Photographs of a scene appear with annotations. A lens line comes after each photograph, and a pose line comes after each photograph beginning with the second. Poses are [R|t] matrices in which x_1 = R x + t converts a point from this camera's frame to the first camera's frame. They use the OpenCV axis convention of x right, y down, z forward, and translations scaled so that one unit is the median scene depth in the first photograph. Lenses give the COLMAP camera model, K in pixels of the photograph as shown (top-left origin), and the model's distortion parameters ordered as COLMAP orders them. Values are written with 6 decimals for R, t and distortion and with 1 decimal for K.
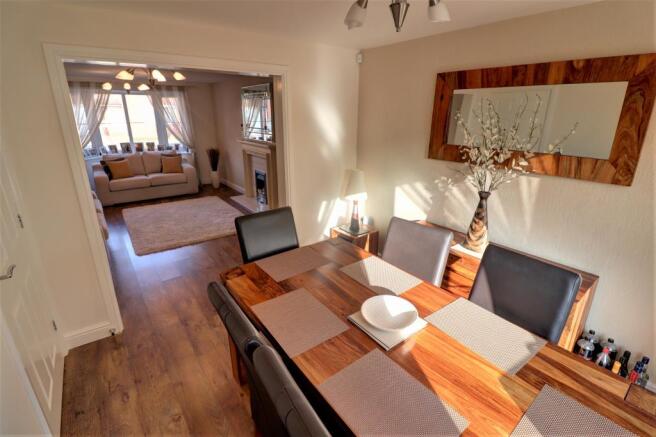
lens RADIAL K [[306.2, 0, 330.4], [0, 306.2, 211.6], [0, 0, 1]] dist [0.013628, -0.017867]
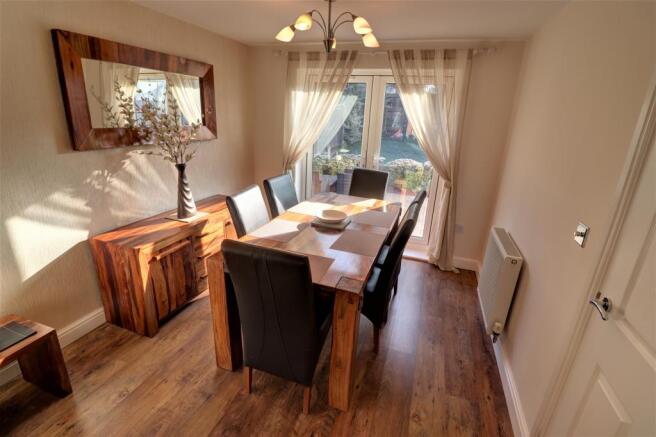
lens RADIAL K [[306.2, 0, 330.4], [0, 306.2, 211.6], [0, 0, 1]] dist [0.013628, -0.017867]
pose [[-0.556041, -0.290996, 0.778550, -0.617204], [0.202180, 0.861217, 0.466292, -0.274664], [-0.806190, 0.416685, -0.420038, 0.911209]]
